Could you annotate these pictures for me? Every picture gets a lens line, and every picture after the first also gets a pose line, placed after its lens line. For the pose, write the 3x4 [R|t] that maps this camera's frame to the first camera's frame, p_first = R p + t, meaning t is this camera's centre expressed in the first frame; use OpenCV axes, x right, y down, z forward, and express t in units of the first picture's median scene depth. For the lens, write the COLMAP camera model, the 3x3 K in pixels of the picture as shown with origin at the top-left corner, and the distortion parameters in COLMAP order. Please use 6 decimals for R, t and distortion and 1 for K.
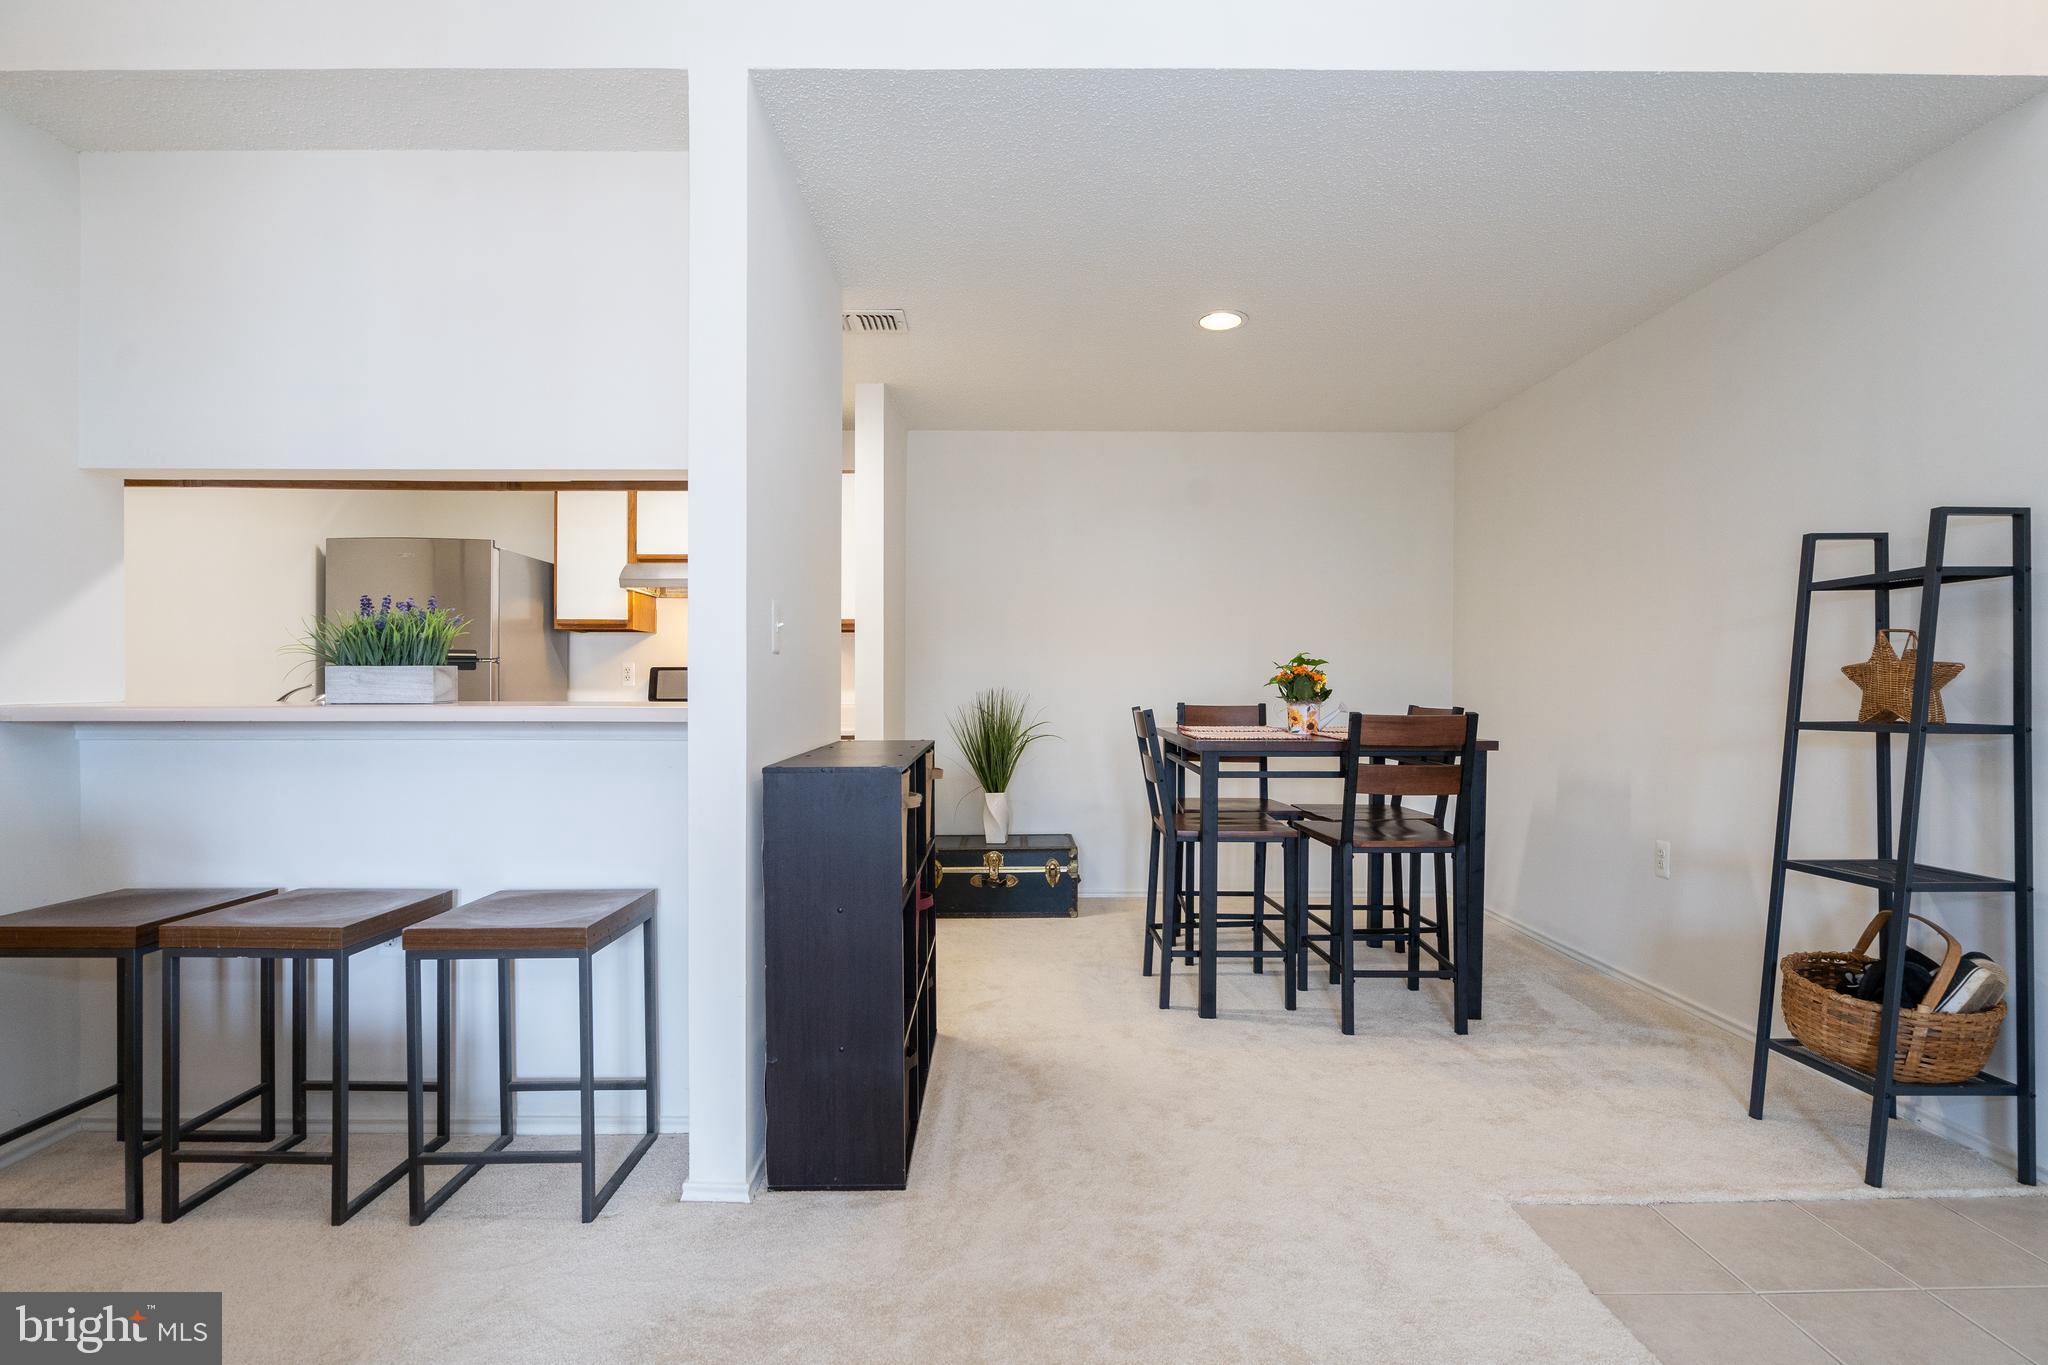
lens RADIAL K [[955.3, 0, 1026.0], [0, 955.3, 691.1], [0, 0, 1]] dist [0.000058, 0.000382]
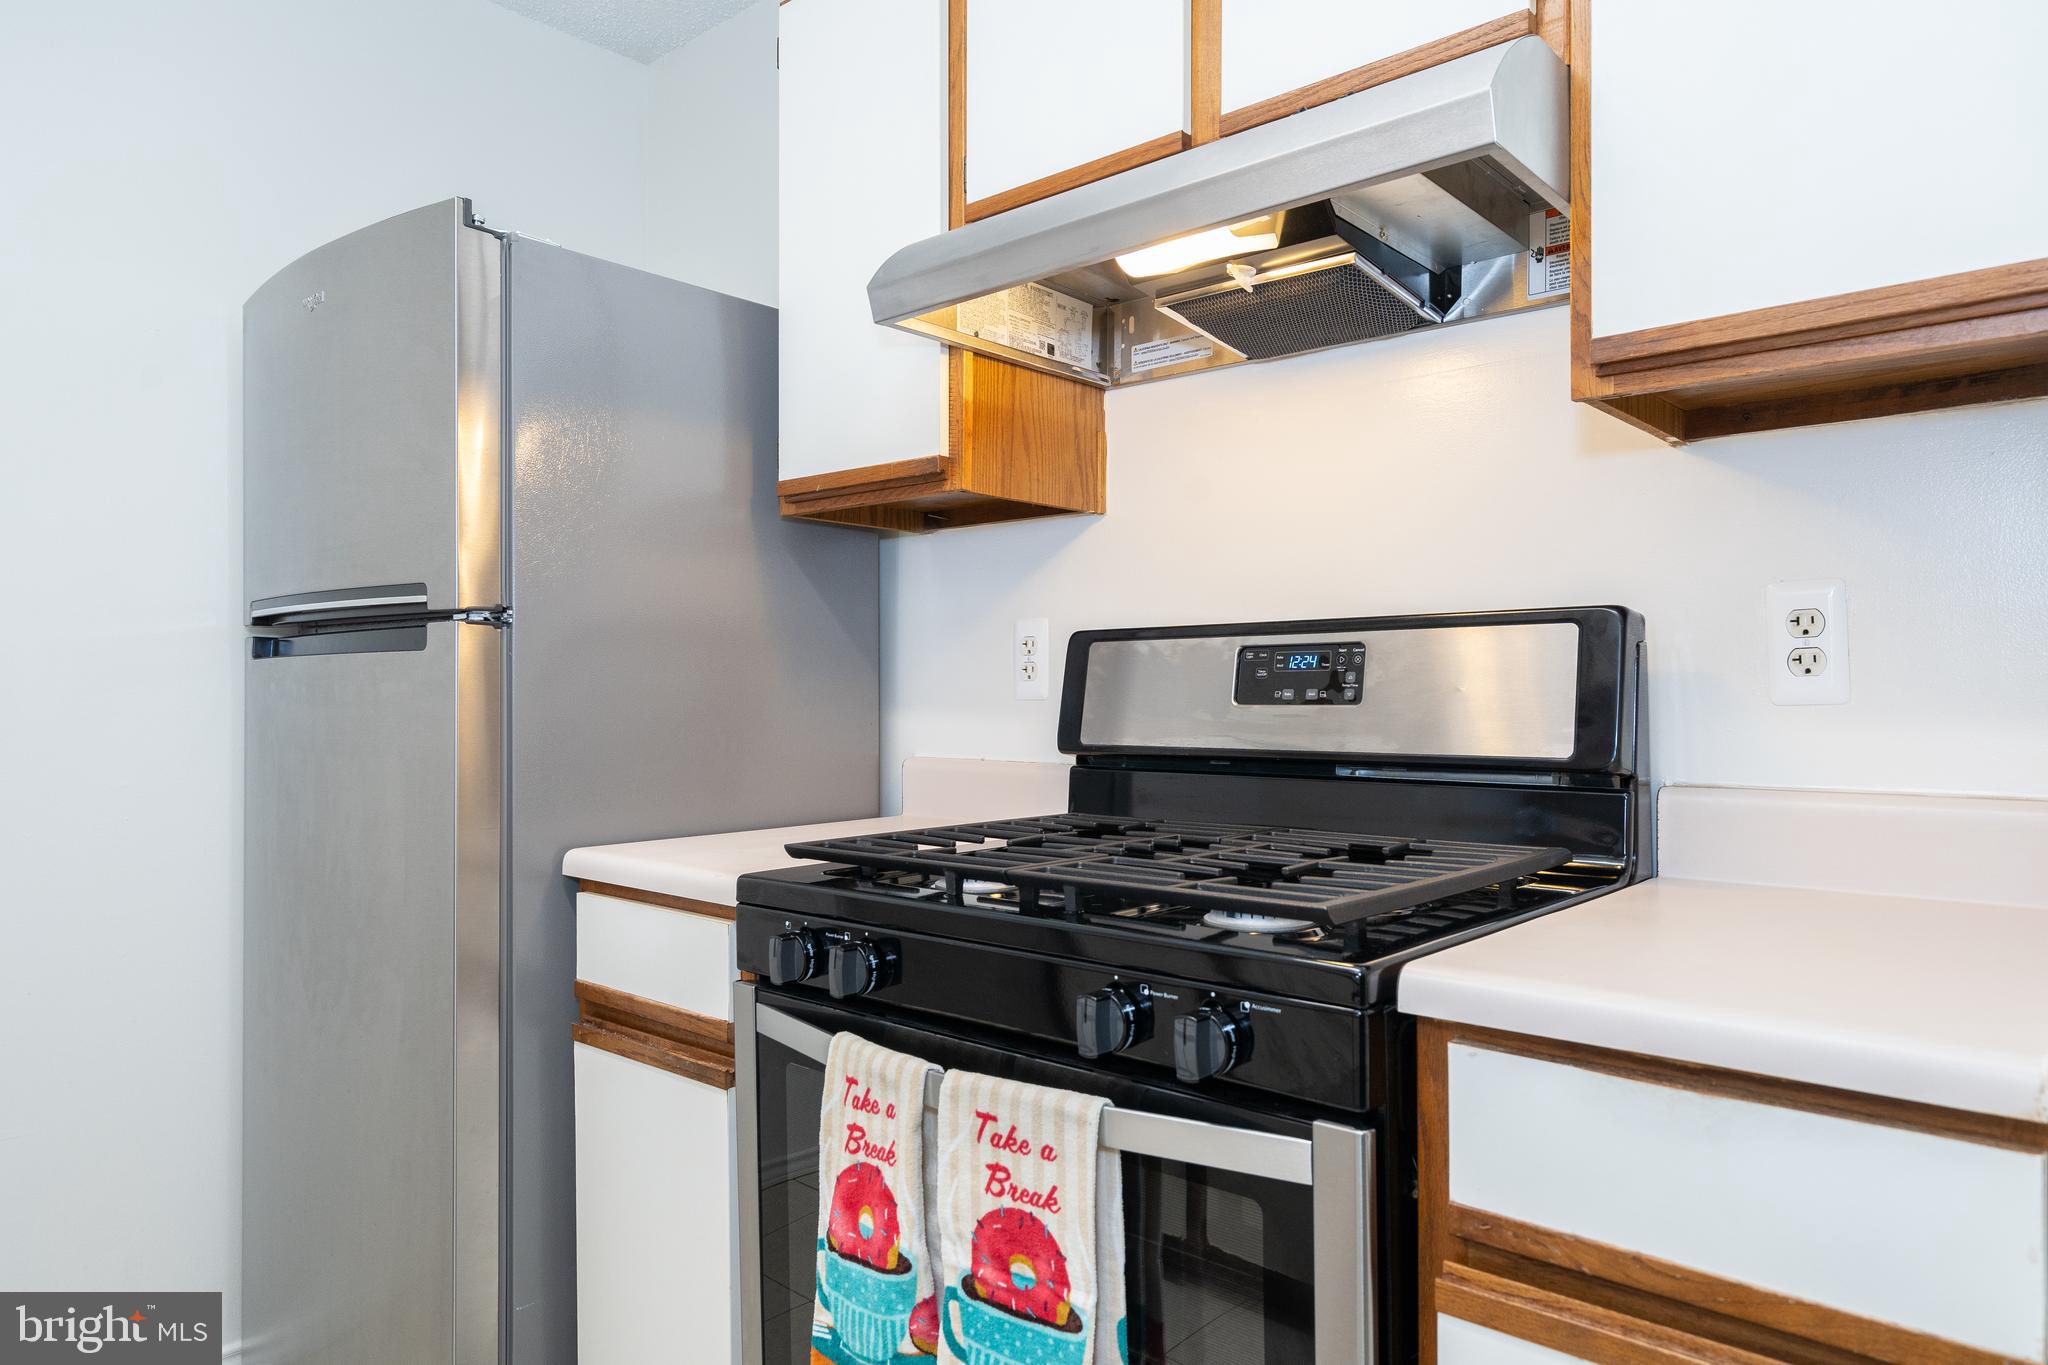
lens RADIAL K [[1318.6, 0, 1025.1], [0, 1318.6, 685.8], [0, 0, 1]] dist [-0.000743, -0.000098]
pose [[0.743263, -0.007387, -0.668959, -0.227573], [0.004454, 0.999972, -0.006093, -0.010610], [0.668985, 0.001549, 0.743275, 1.111850]]
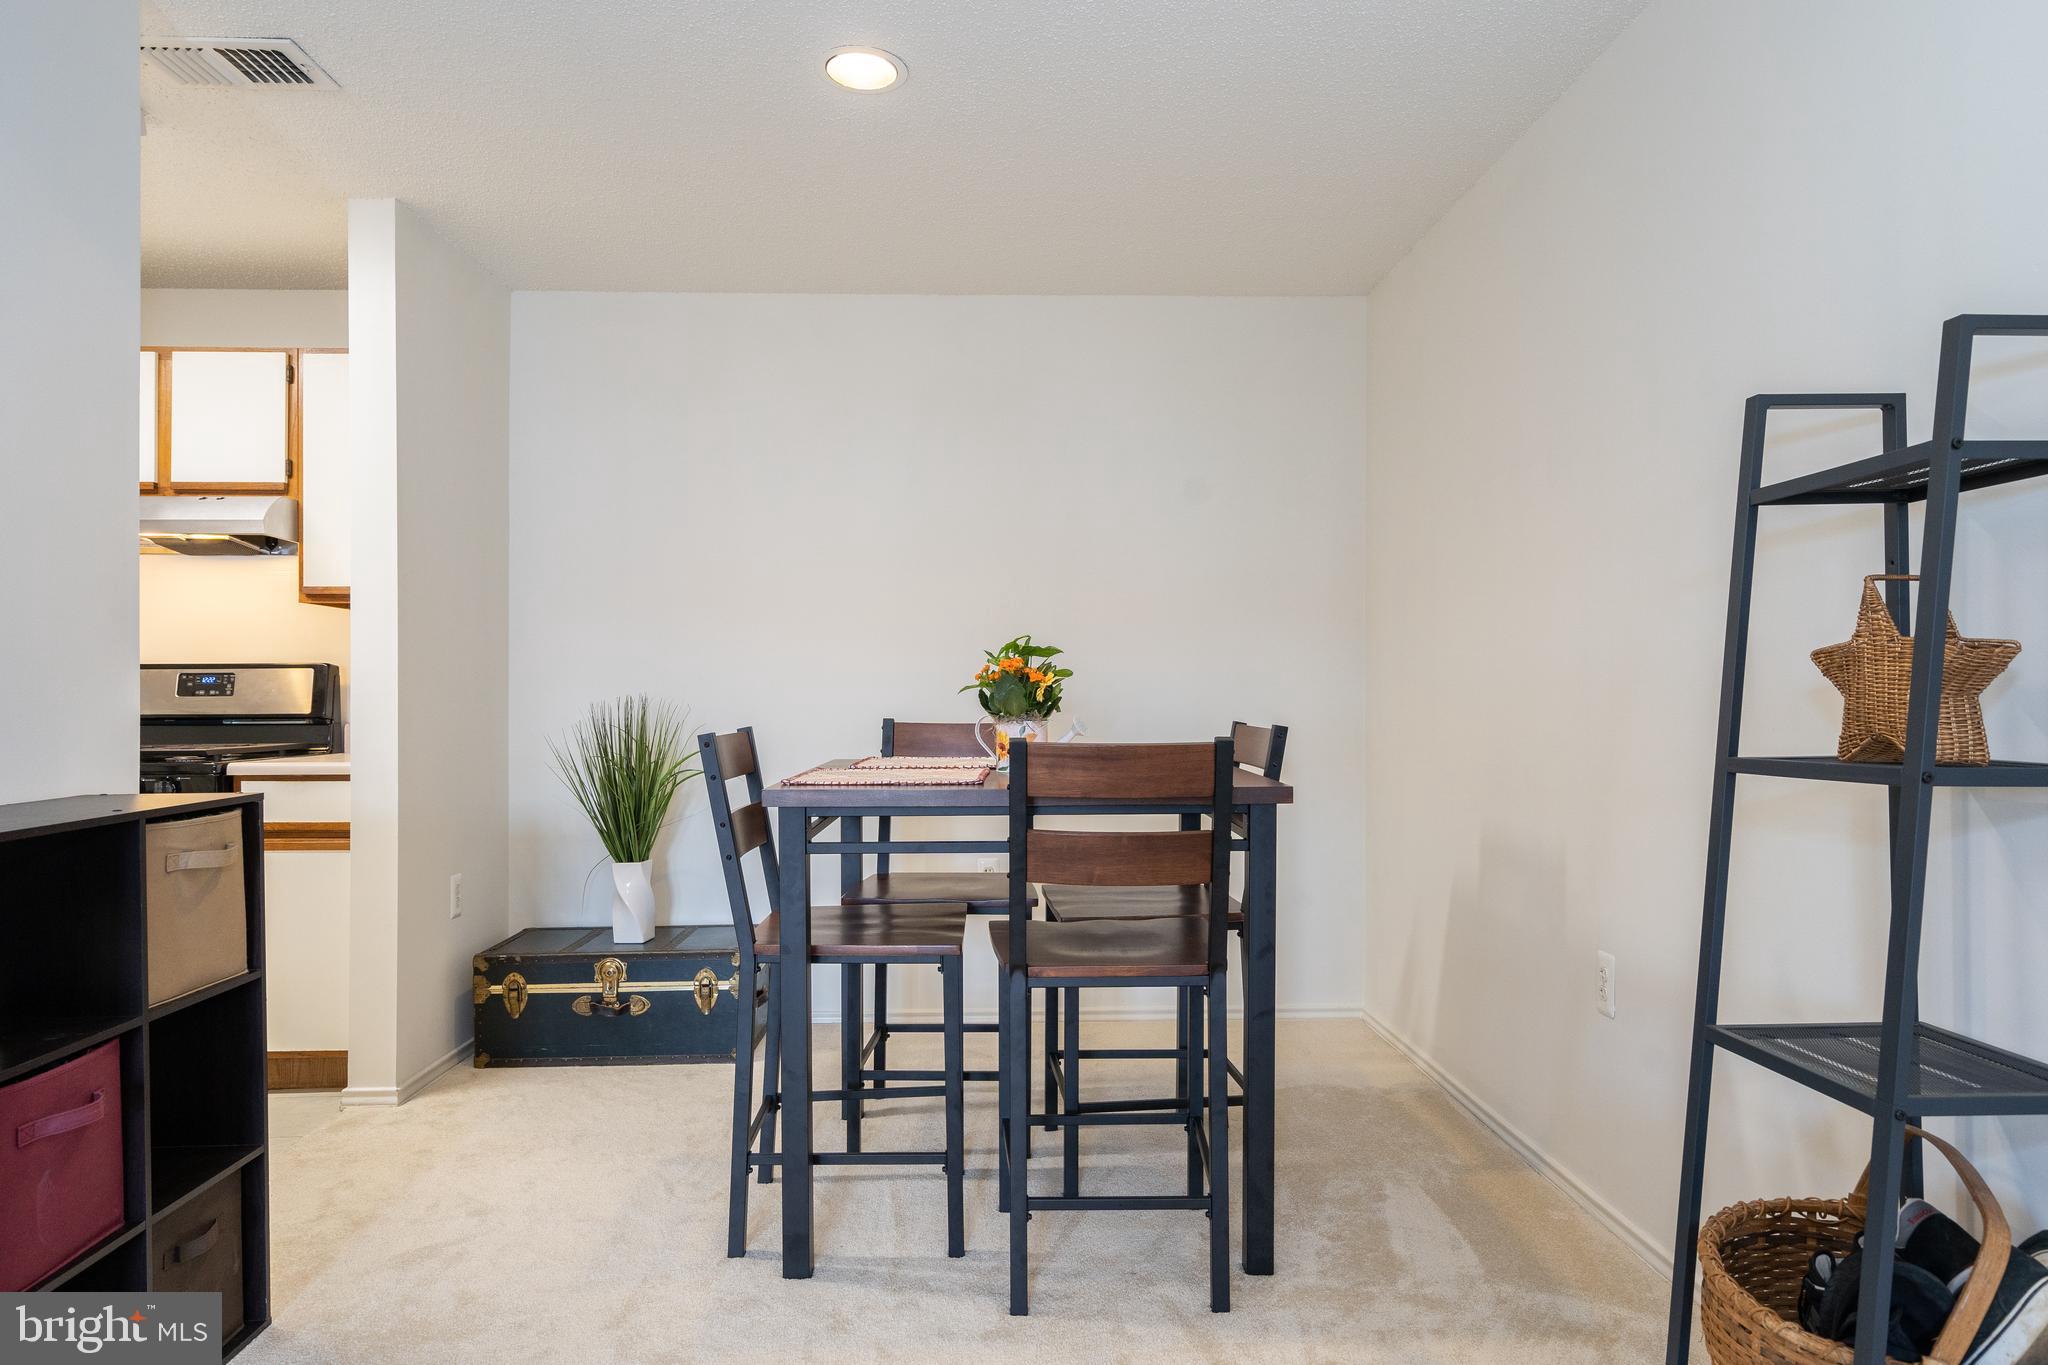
lens RADIAL K [[1249.3, 0, 1033.3], [0, 1249.3, 685.5], [0, 0, 1]] dist [0.004682, 0.002493]
pose [[0.999788, -0.004870, 0.019992, 0.331322], [0.005025, 0.999958, -0.007678, -0.002874], [-0.019954, 0.007776, 0.999771, 0.263002]]
